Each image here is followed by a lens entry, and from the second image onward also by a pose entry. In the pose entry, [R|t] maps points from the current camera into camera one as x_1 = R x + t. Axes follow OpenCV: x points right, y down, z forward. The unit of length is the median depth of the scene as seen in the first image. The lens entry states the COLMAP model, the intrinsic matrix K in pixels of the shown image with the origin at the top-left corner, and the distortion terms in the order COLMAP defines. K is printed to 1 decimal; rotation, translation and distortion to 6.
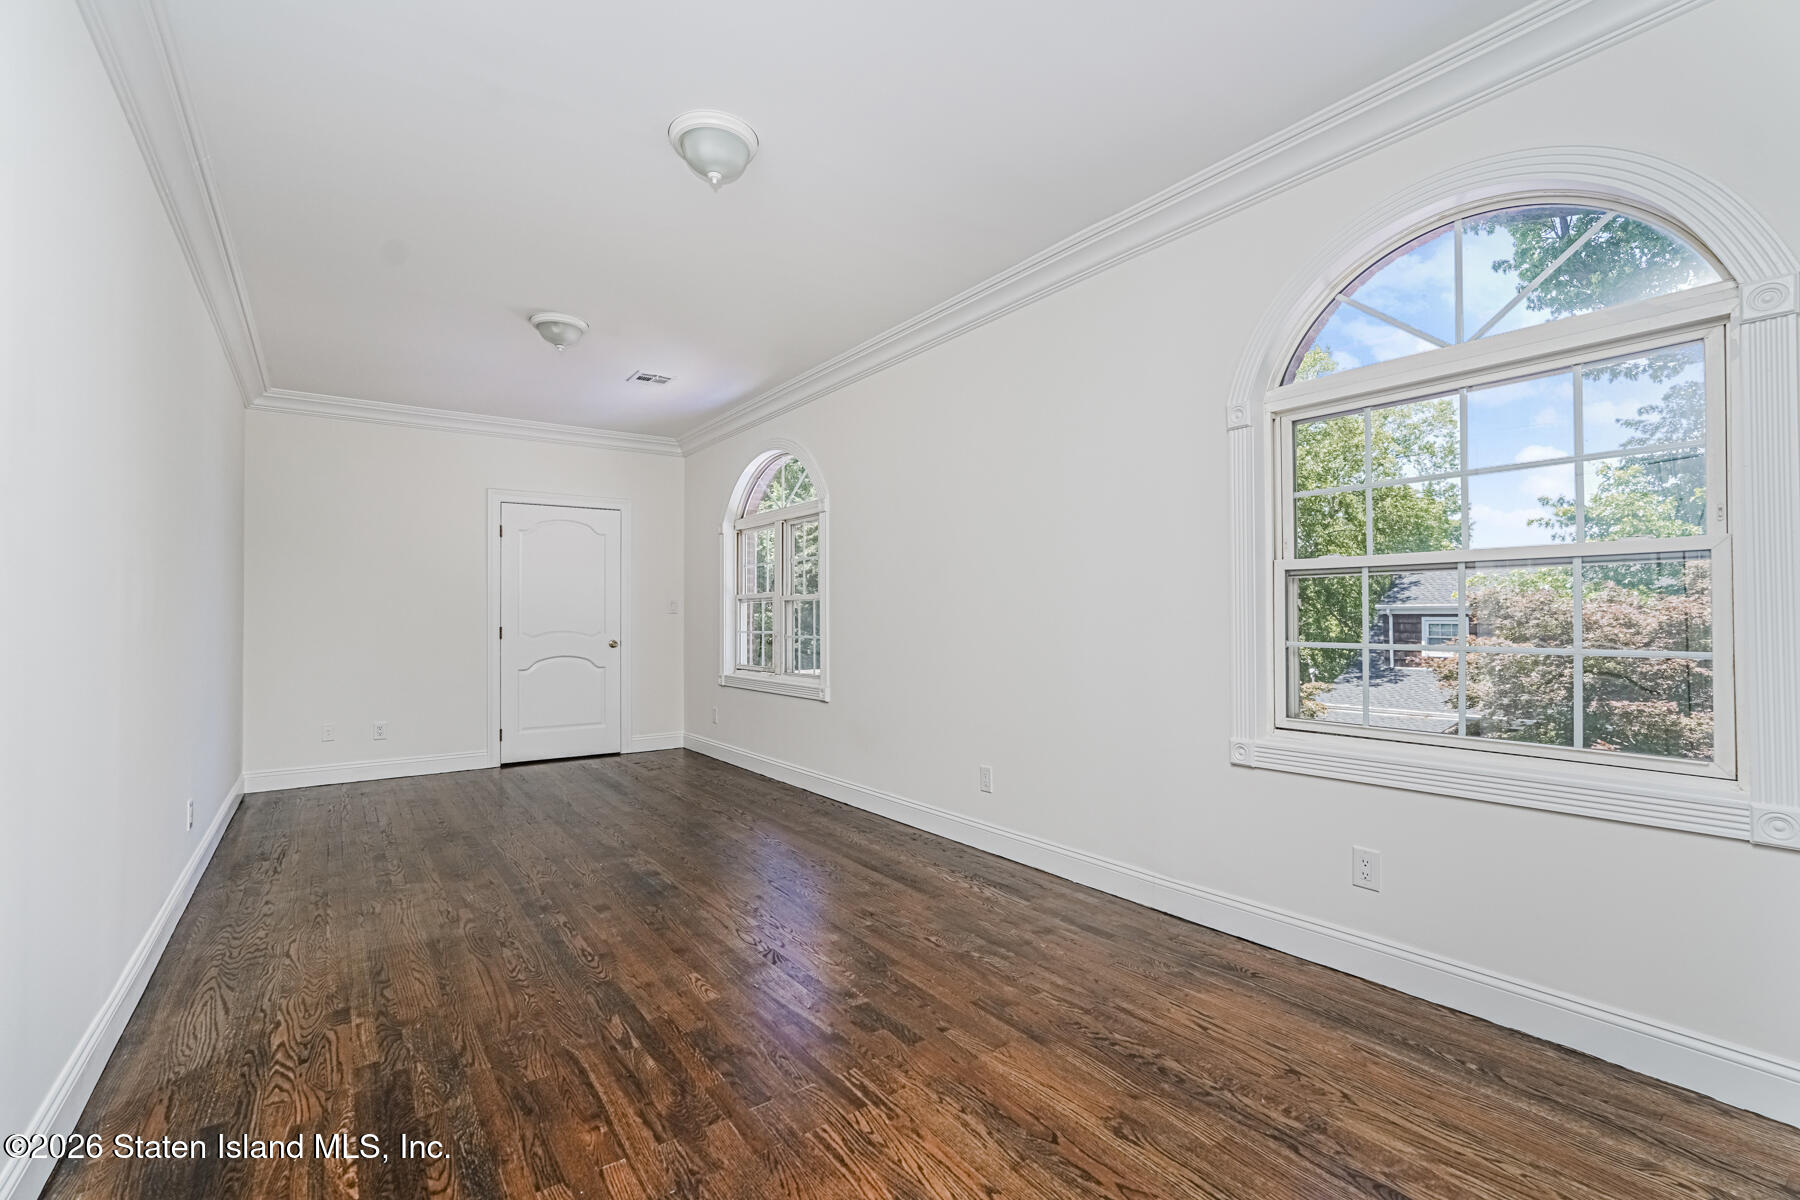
lens RADIAL K [[799.0, 0, 908.6], [0, 799.0, 608.9], [0, 0, 1]] dist [-0.010641, 0.005336]
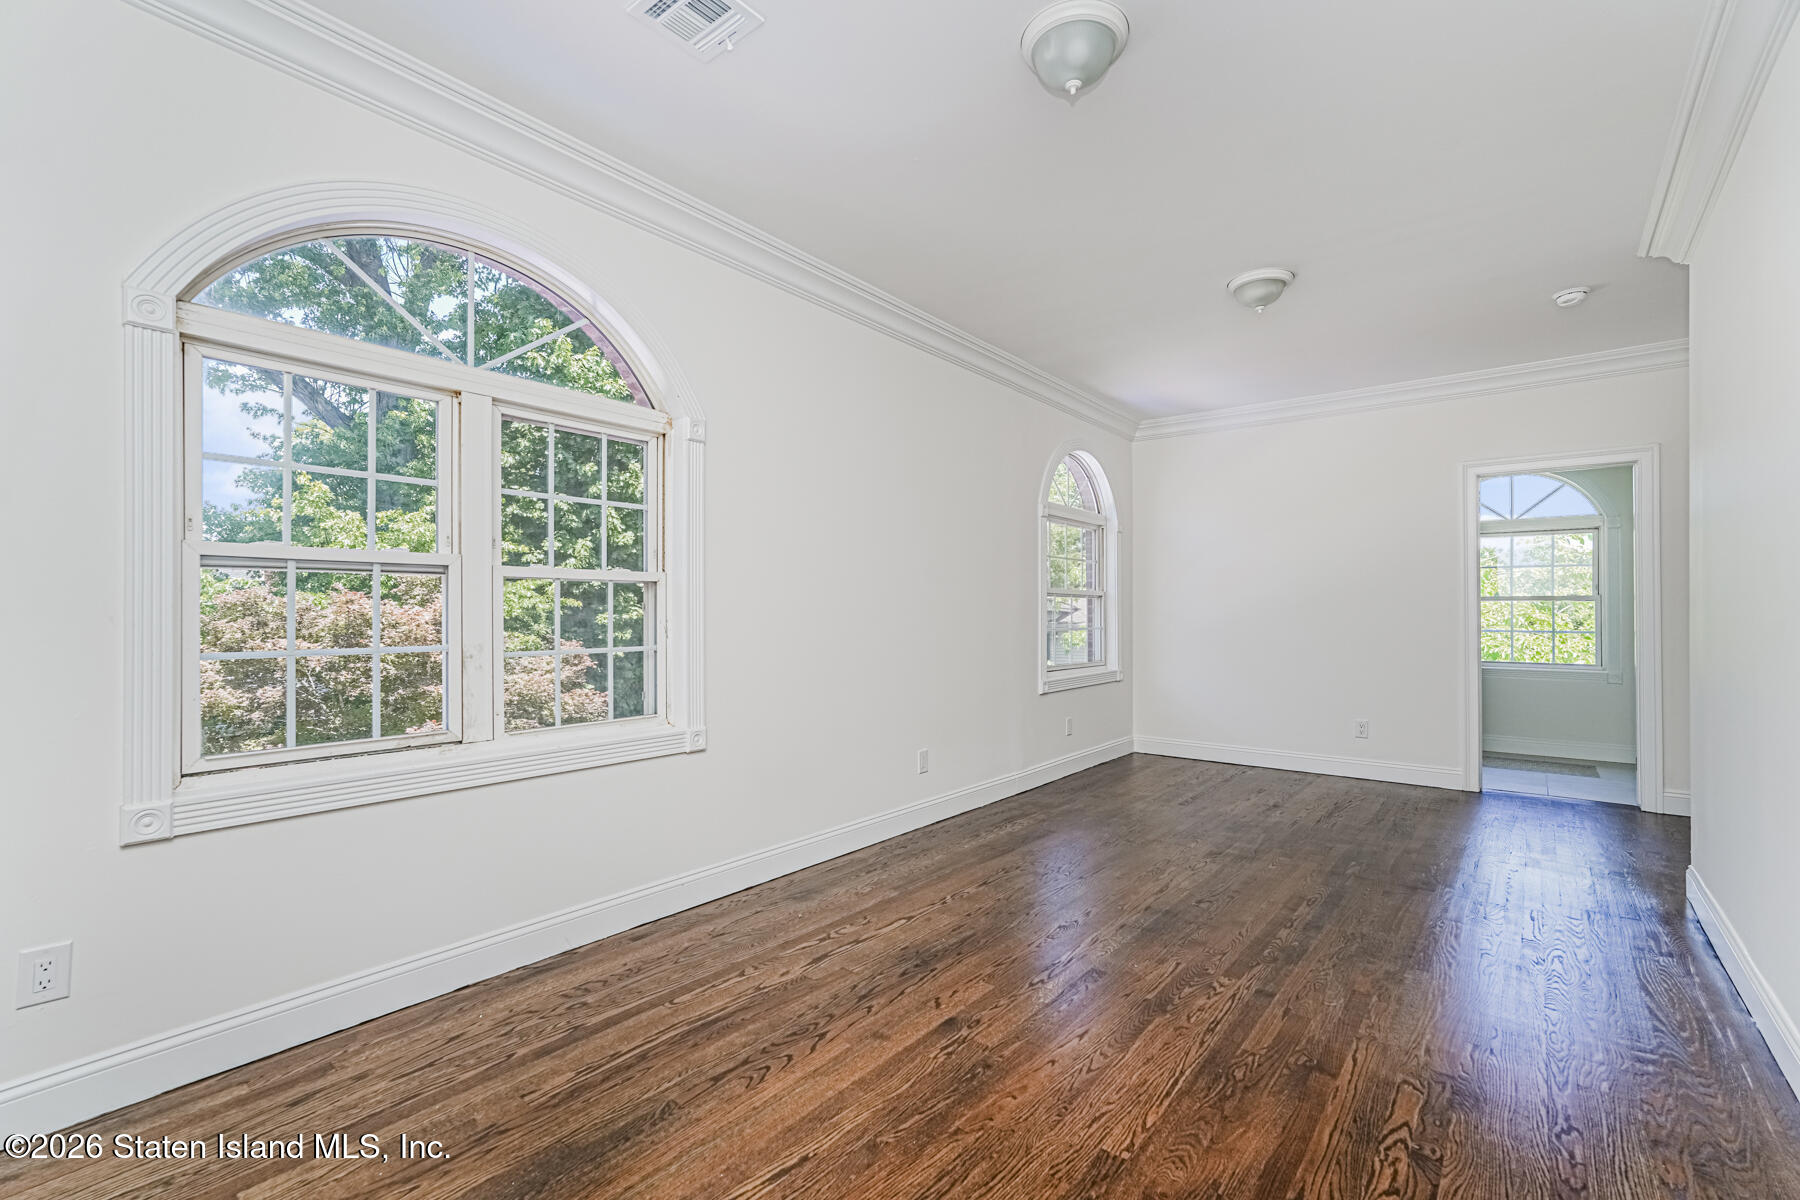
lens RADIAL K [[799.0, 0, 913.0], [0, 799.0, 608.6], [0, 0, 1]] dist [-0.010641, 0.005336]
pose [[-0.271390, 0.016319, 0.962331, -0.988048], [-0.005707, 0.999811, -0.018564, 0.026497], [-0.962452, -0.010531, -0.271246, 1.358265]]
